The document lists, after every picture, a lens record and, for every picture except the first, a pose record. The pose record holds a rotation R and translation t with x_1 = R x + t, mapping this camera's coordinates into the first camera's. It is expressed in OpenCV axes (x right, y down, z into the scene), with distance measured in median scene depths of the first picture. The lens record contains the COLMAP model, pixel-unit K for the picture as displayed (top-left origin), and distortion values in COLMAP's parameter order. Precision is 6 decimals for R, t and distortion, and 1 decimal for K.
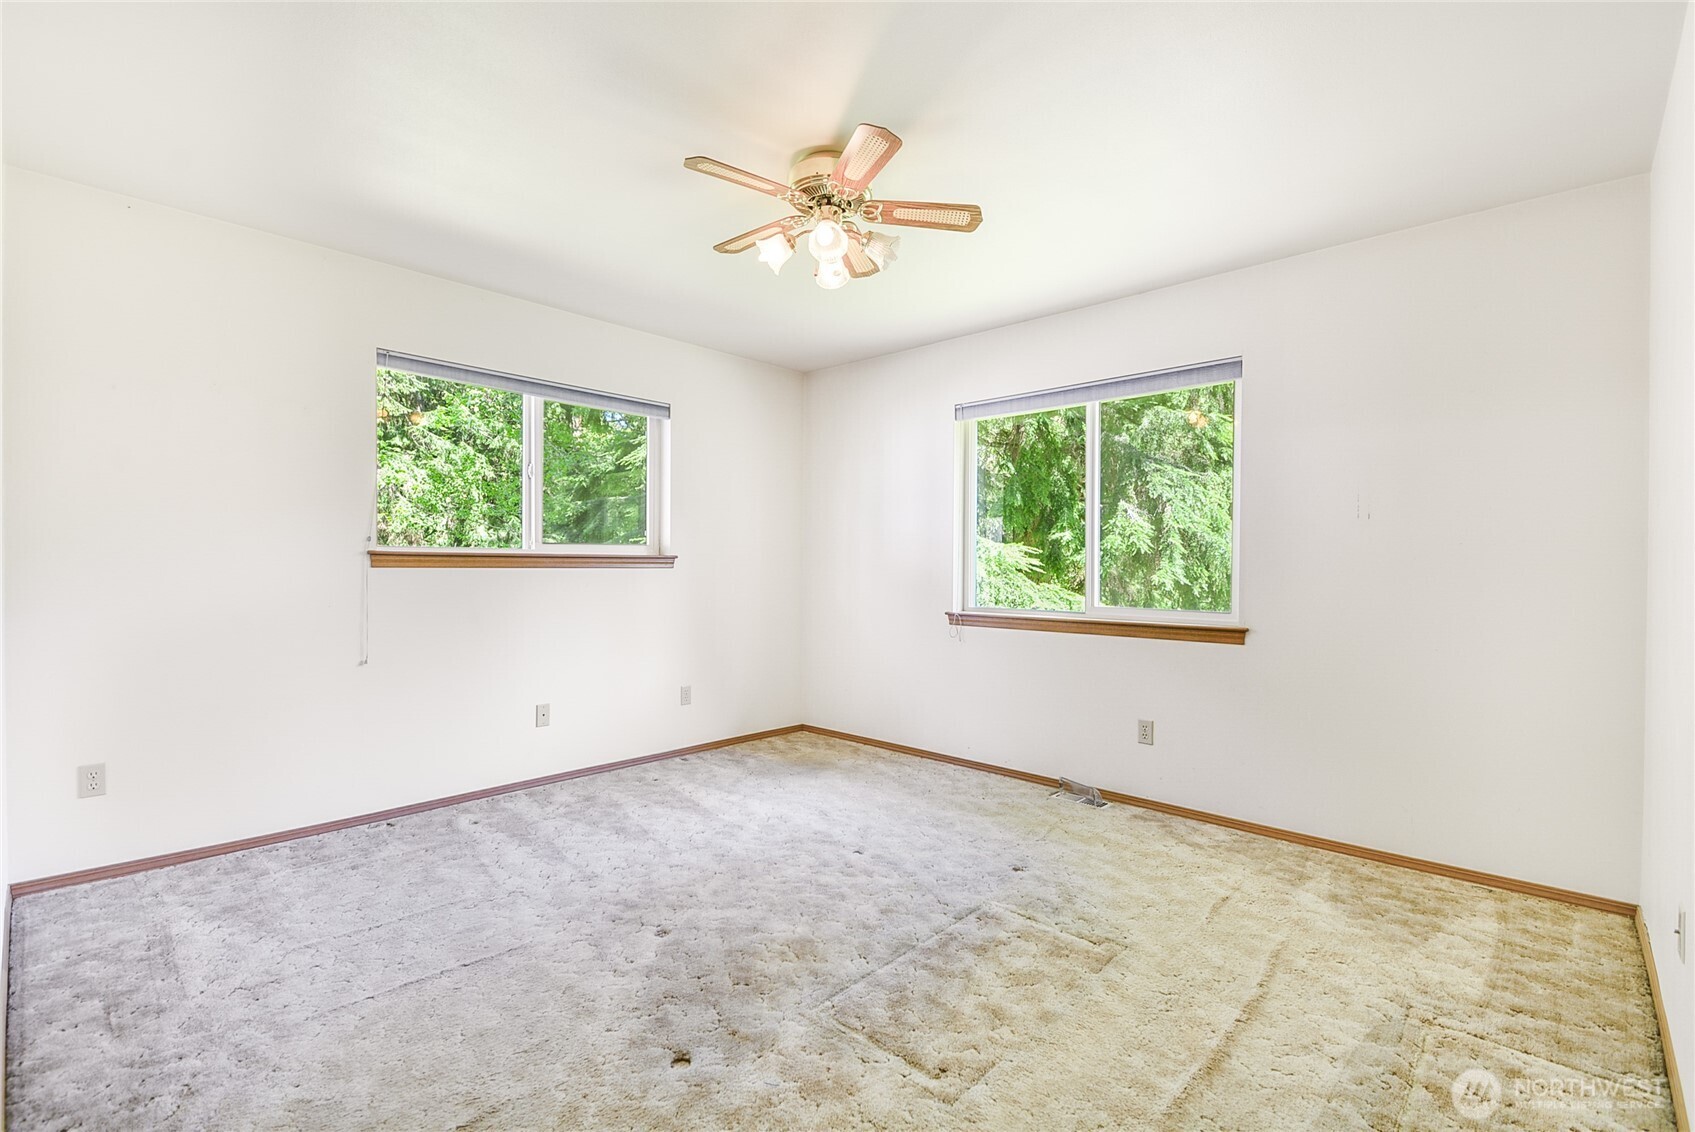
lens RADIAL K [[748.6, 0, 841.3], [0, 748.6, 560.3], [0, 0, 1]] dist [0.020031, -0.016336]
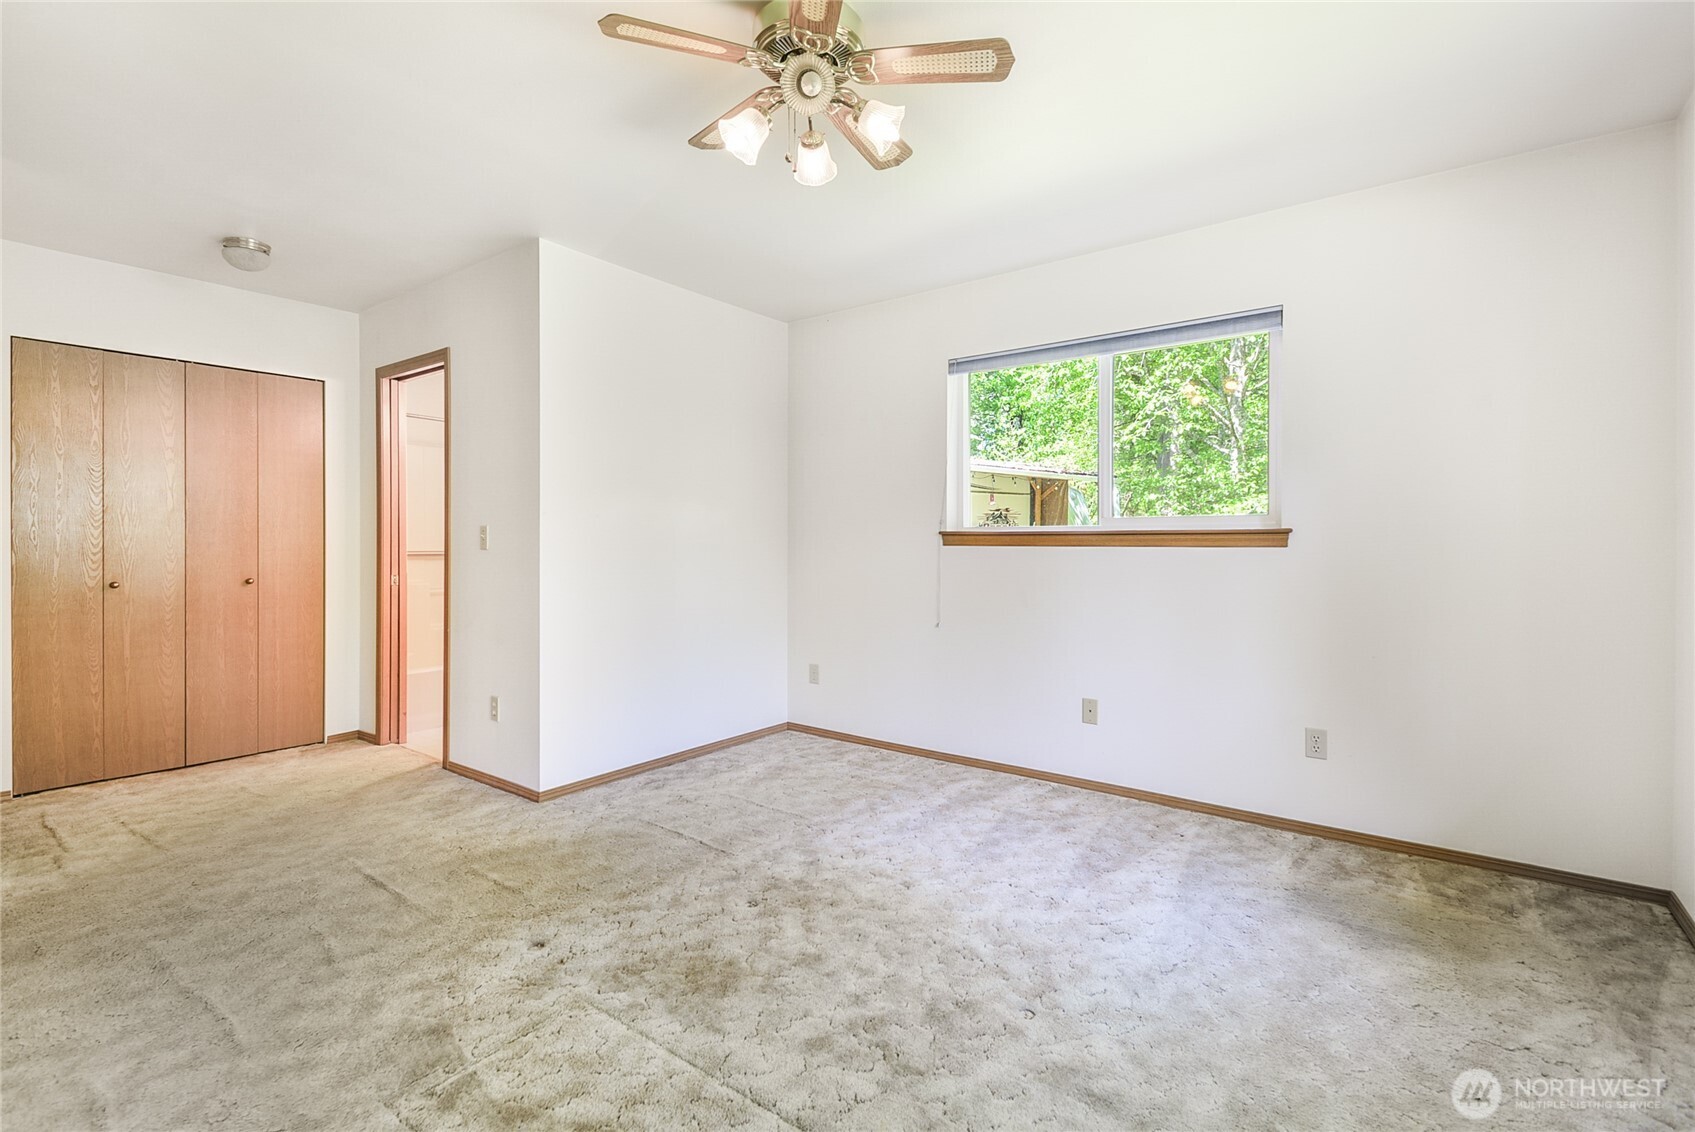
lens RADIAL K [[777.0, 0, 849.0], [0, 777.0, 536.0], [0, 0, 1]] dist [0.024336, -0.019620]
pose [[0.112180, -0.011735, -0.993619, 0.543303], [0.001745, 0.999931, -0.011613, 0.007945], [0.993686, -0.000431, 0.112192, 0.665087]]
